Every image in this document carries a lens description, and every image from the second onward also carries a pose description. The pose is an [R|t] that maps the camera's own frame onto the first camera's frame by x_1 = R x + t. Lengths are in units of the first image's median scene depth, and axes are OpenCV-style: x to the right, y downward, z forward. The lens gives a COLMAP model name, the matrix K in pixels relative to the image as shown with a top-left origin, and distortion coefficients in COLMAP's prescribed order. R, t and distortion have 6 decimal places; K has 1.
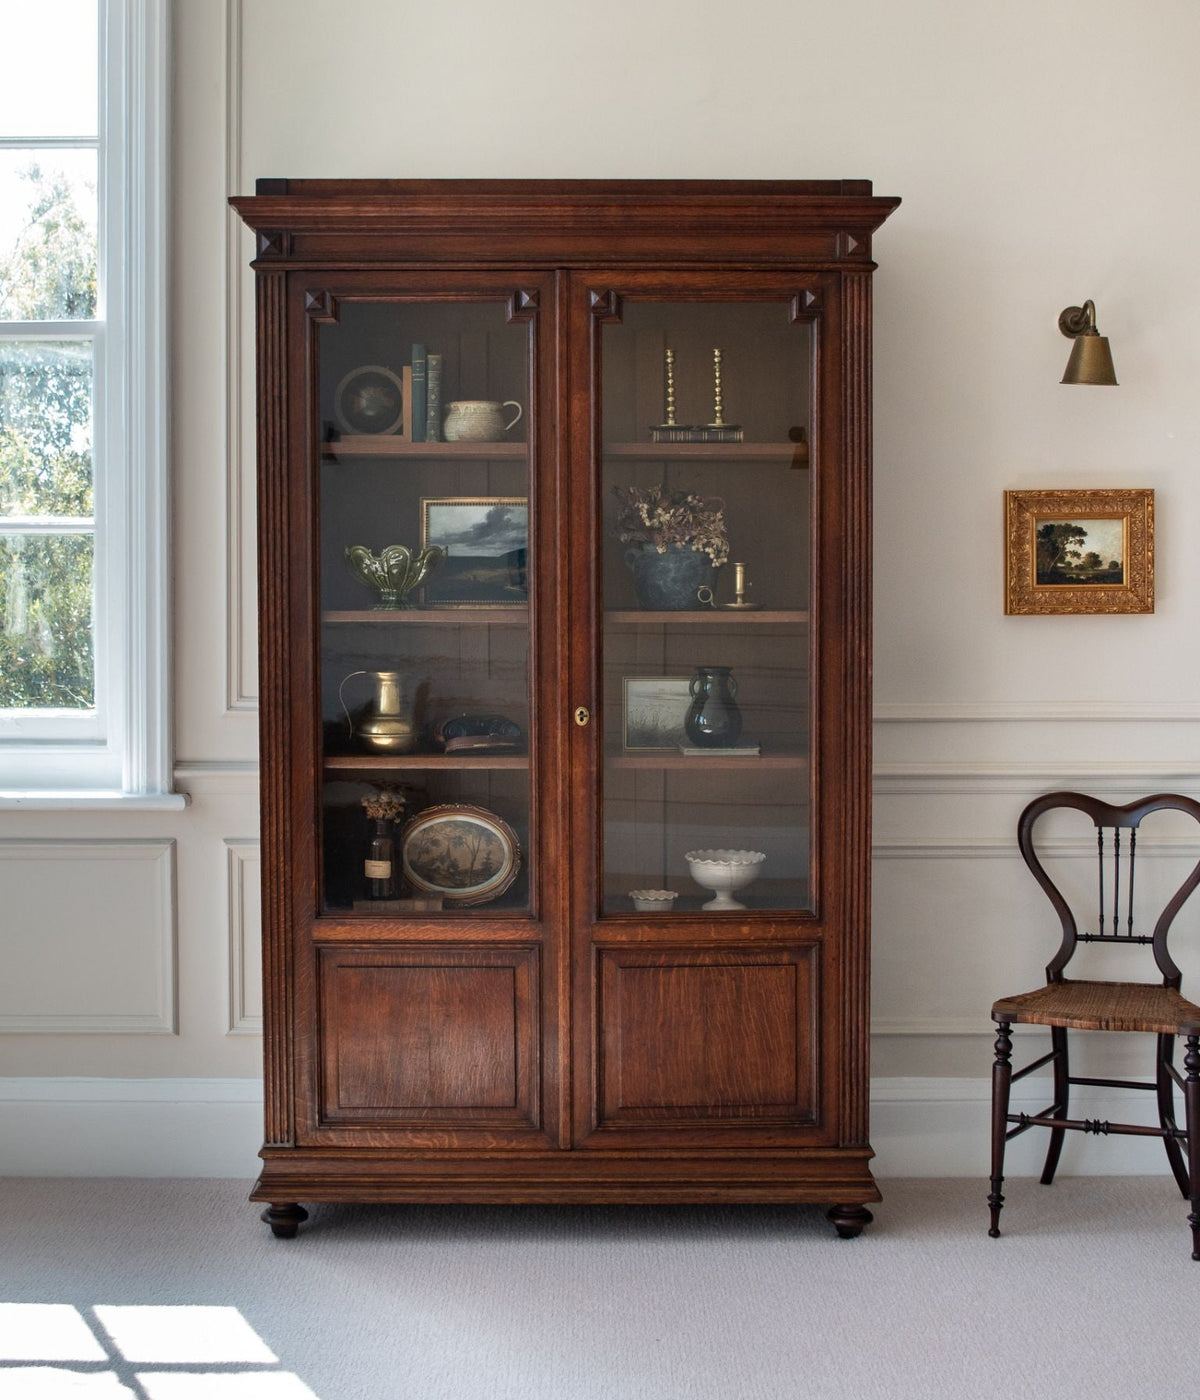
lens RADIAL K [[2074.0, 0, 559.2], [0, 2074.0, 618.3], [0, 0, 1]] dist [-0.072271, 0.000000]
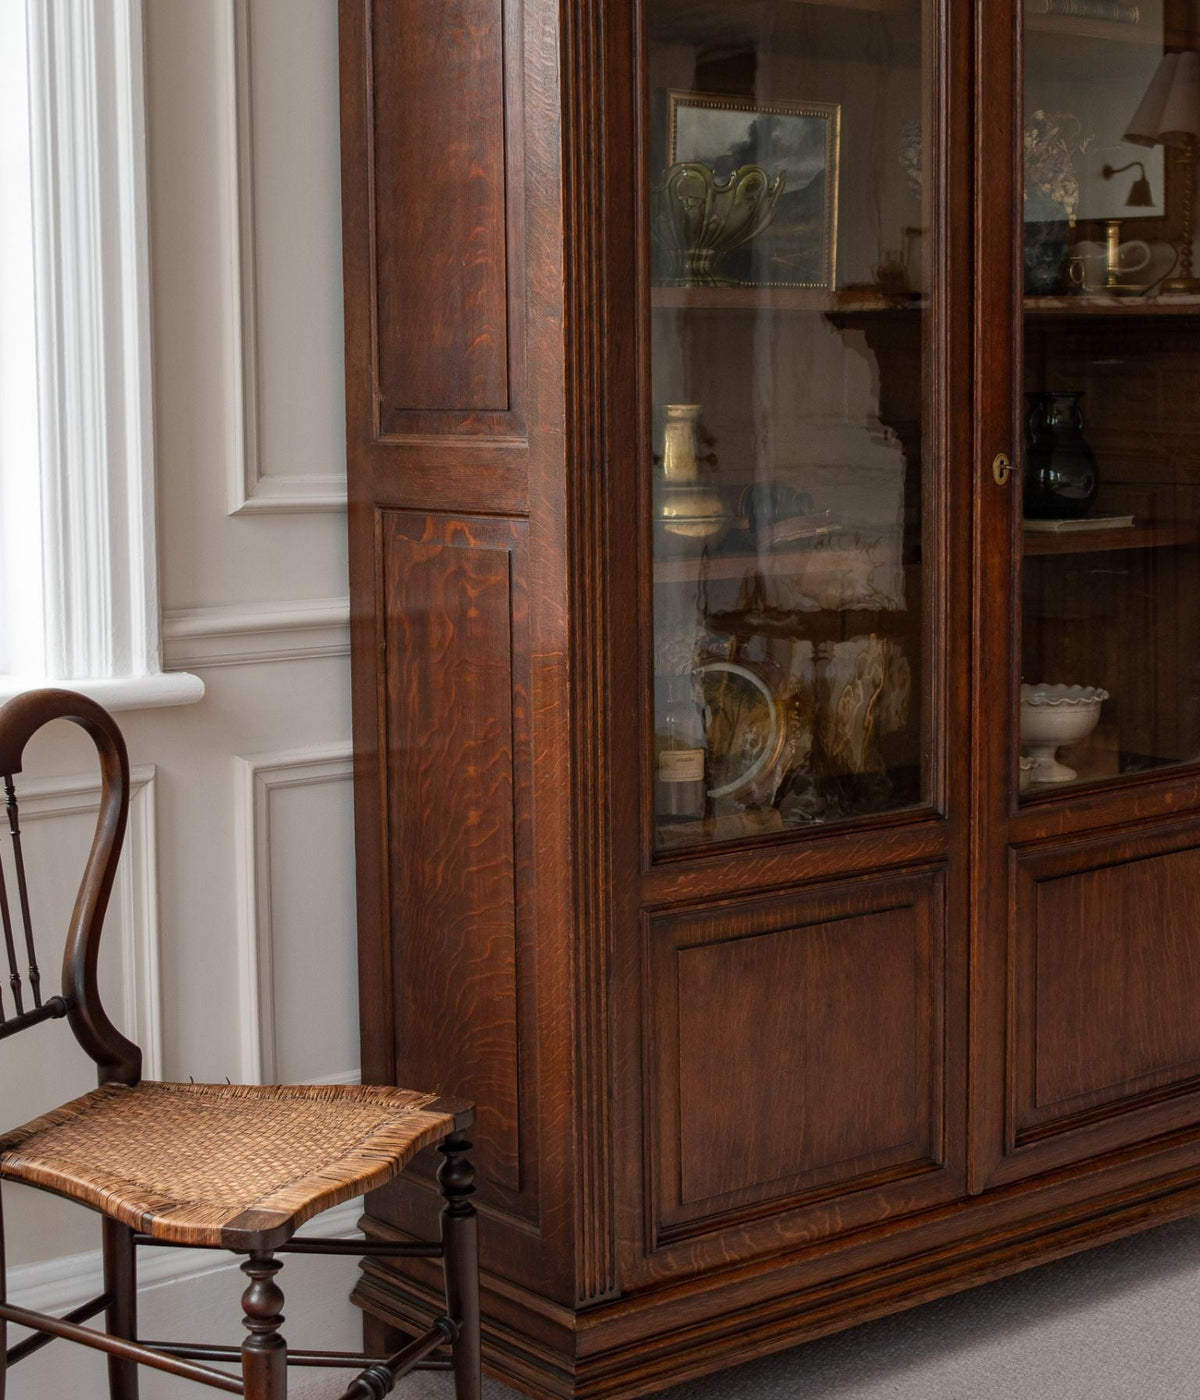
lens RADIAL K [[2507.9, 0, 593.9], [0, 2507.9, 655.0], [0, 0, 1]] dist [-0.032642, 0.000000]
pose [[0.790733, -0.076002, 0.607424, -0.516379], [0.031352, 0.995989, 0.083807, 0.036240], [-0.611357, -0.047225, 0.789944, 0.499919]]
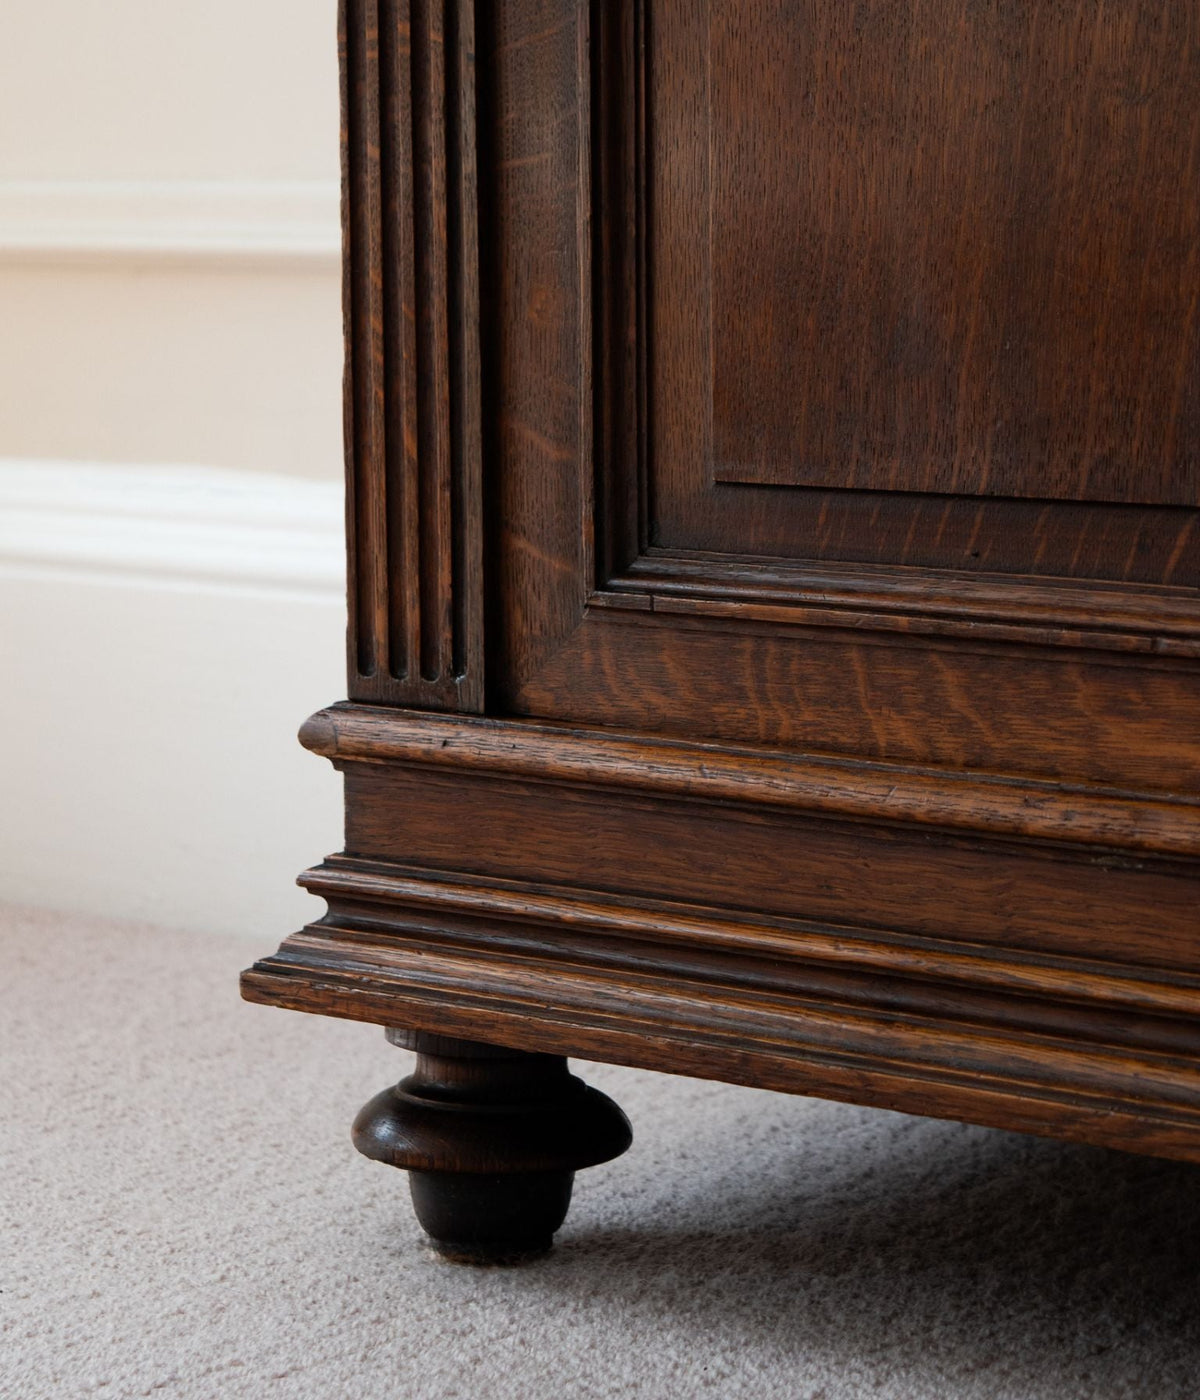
lens RADIAL K [[4363.0, 0, 600.8], [0, 4363.0, 693.9], [0, 0, 1]] dist [0.075911, 0.000000]
pose [[0.776541, 0.075753, -0.625496, 0.099603], [-0.029315, 0.996015, 0.084231, 0.225338], [0.629384, -0.047072, 0.775668, 0.732416]]
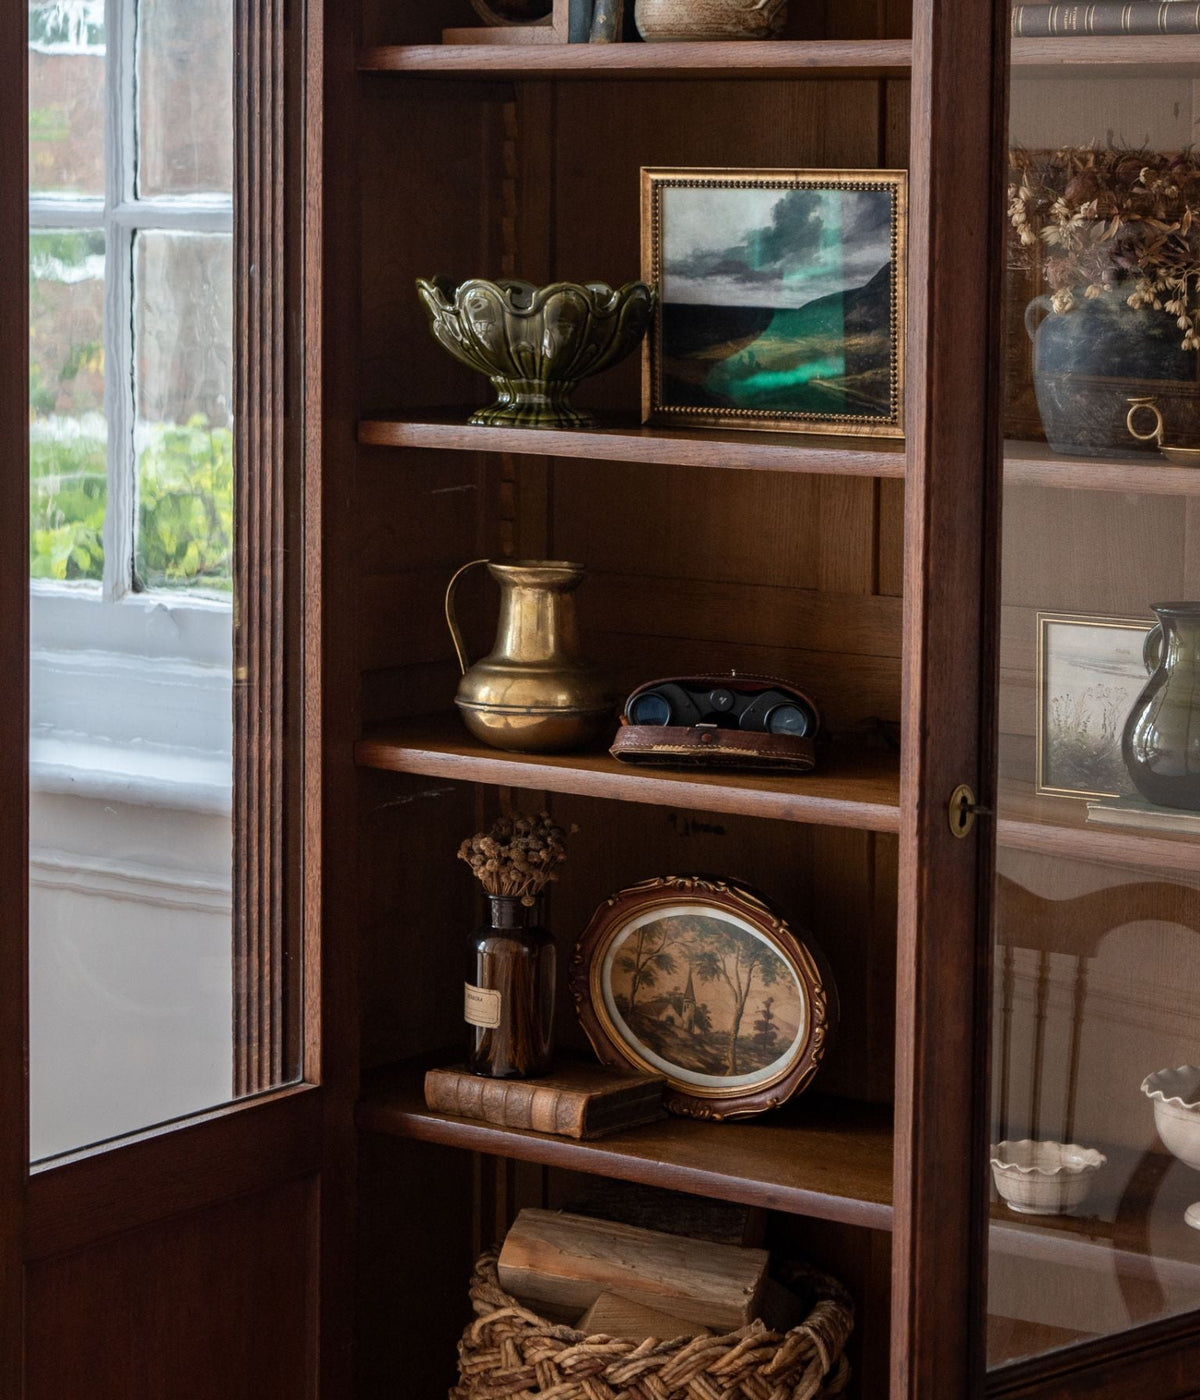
lens RADIAL K [[4363.0, 0, 474.4], [0, 4363.0, 507.4], [0, 0, 1]] dist [0.075911, 0.000000]
pose [[0.770980, 0.054787, -0.634498, 0.509922], [-0.031343, 0.998350, 0.048119, -0.031450], [0.636087, -0.017212, 0.771425, 0.281258]]
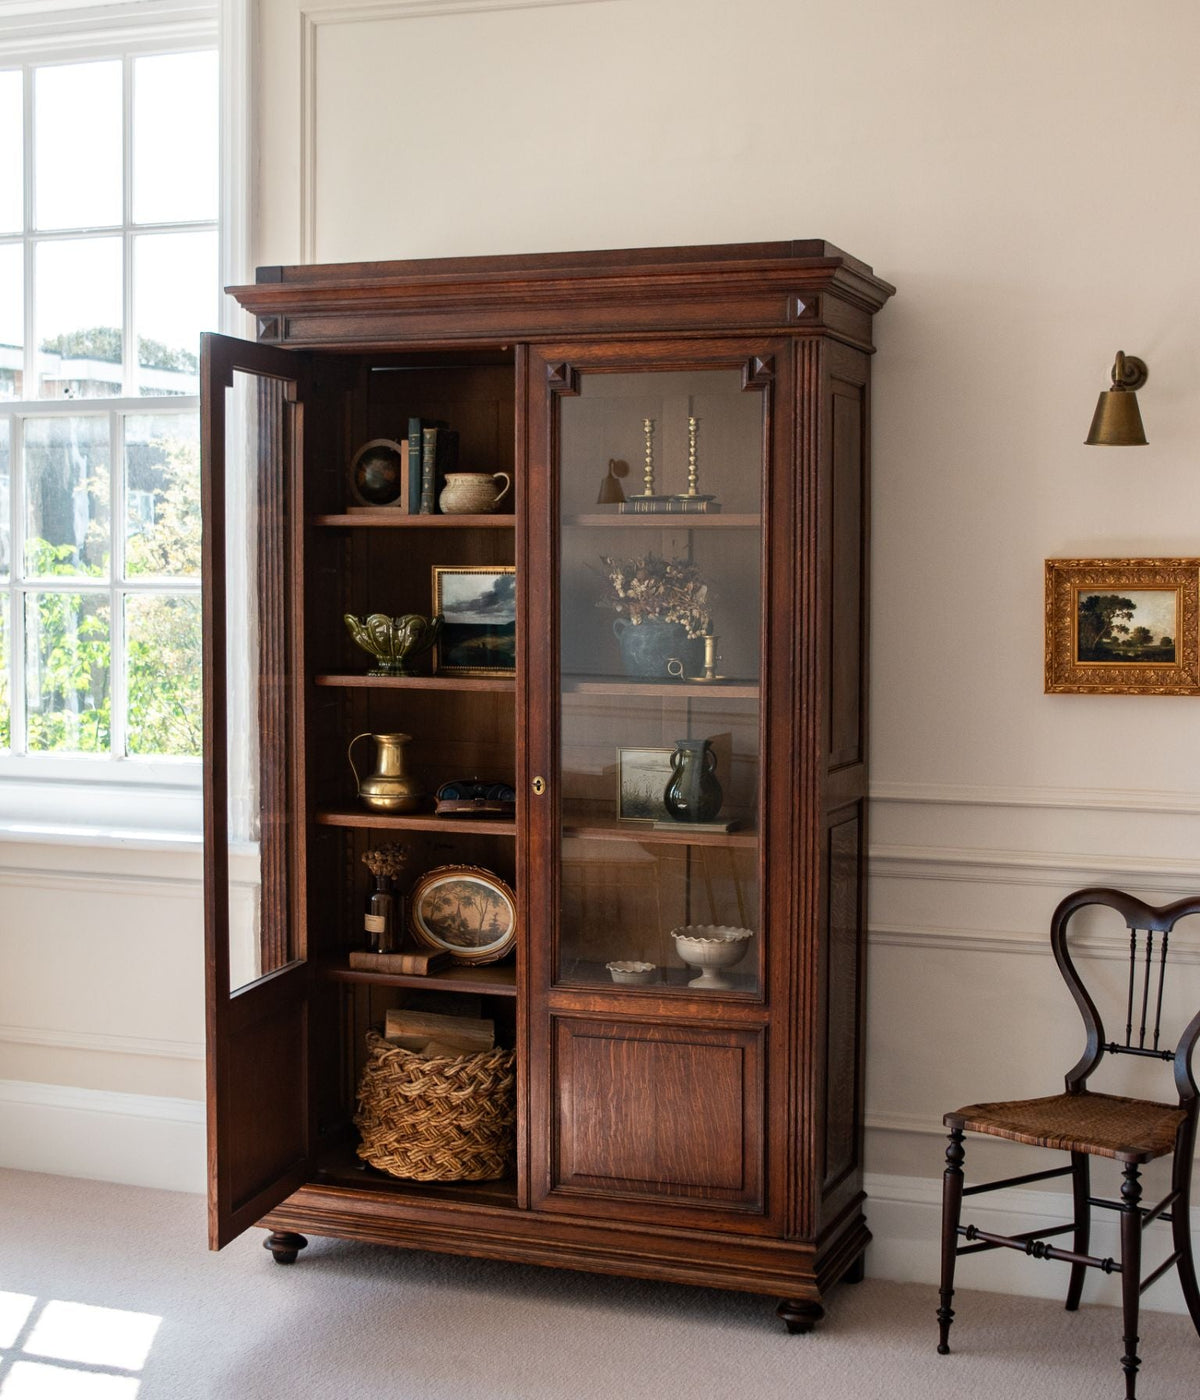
lens RADIAL K [[2269.0, 0, 556.5], [0, 2269.0, 699.1], [0, 0, 1]] dist [-0.052597, 0.000000]
pose [[0.925396, 0.026587, -0.378069, 0.434448], [-0.016731, 0.999430, 0.029330, -0.027459], [0.378633, -0.020817, 0.925313, -0.021922]]
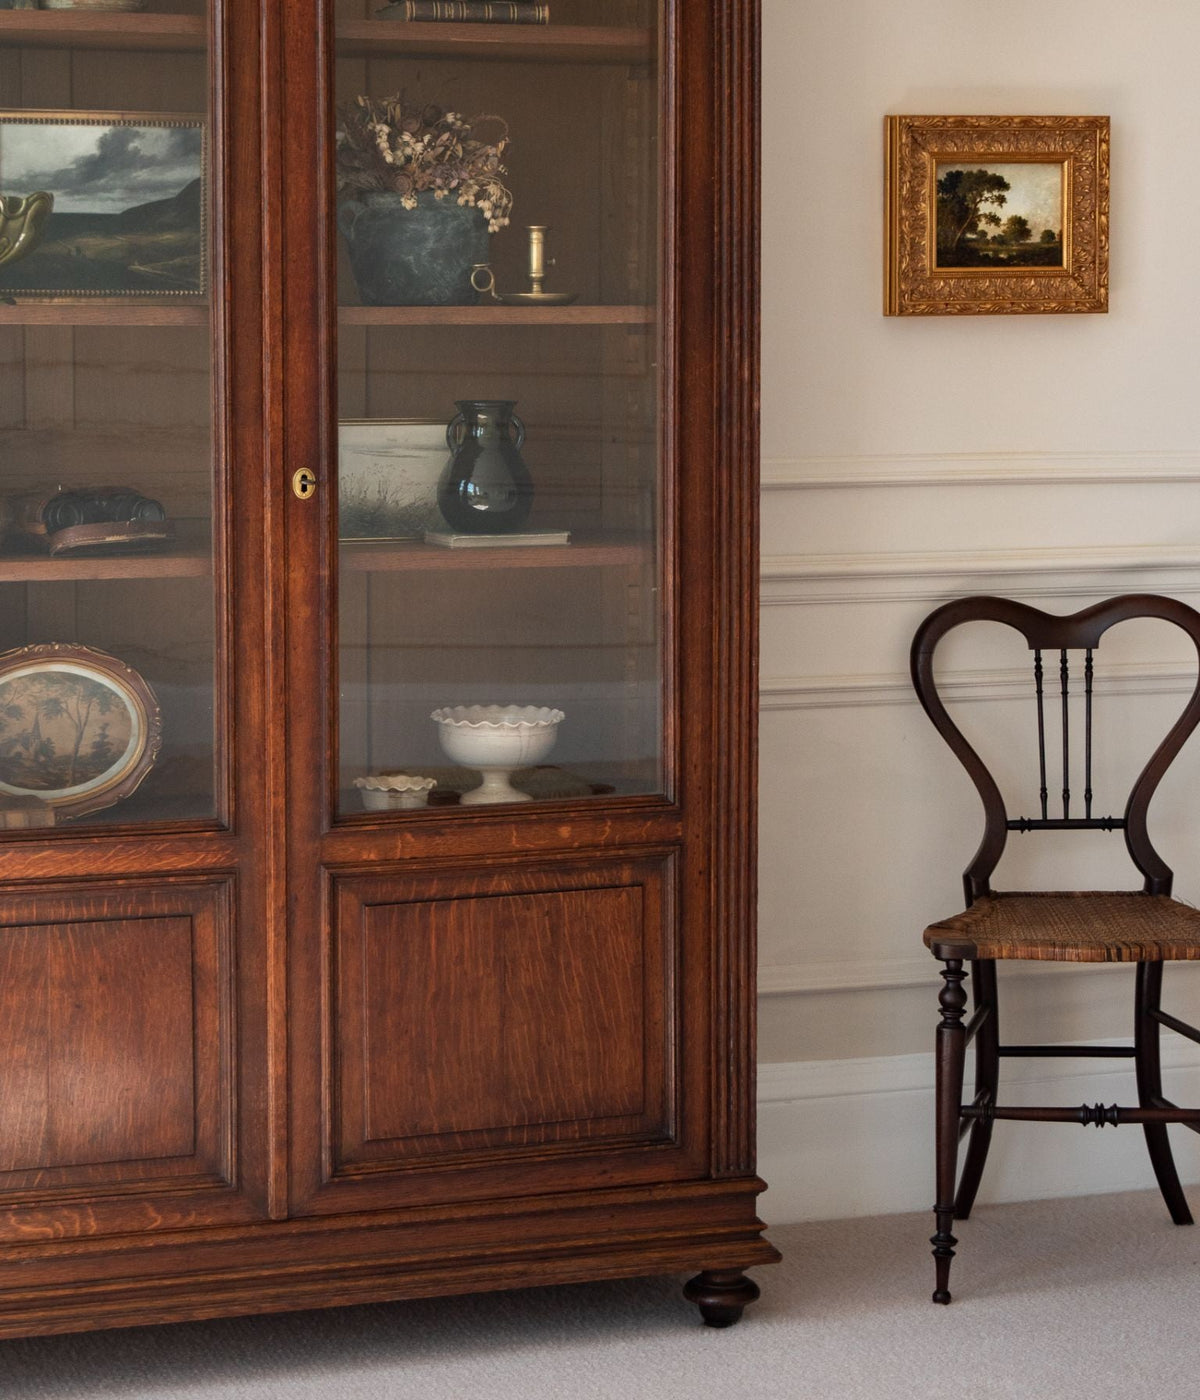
lens RADIAL K [[3500.3, 0, 597.5], [0, 3500.3, 503.2], [0, 0, 1]] dist [0.021663, 0.000000]
pose [[0.944681, -0.019646, 0.327402, -0.234798], [0.007951, 0.999283, 0.037022, 0.016517], [-0.327894, -0.032371, 0.944160, 0.032041]]
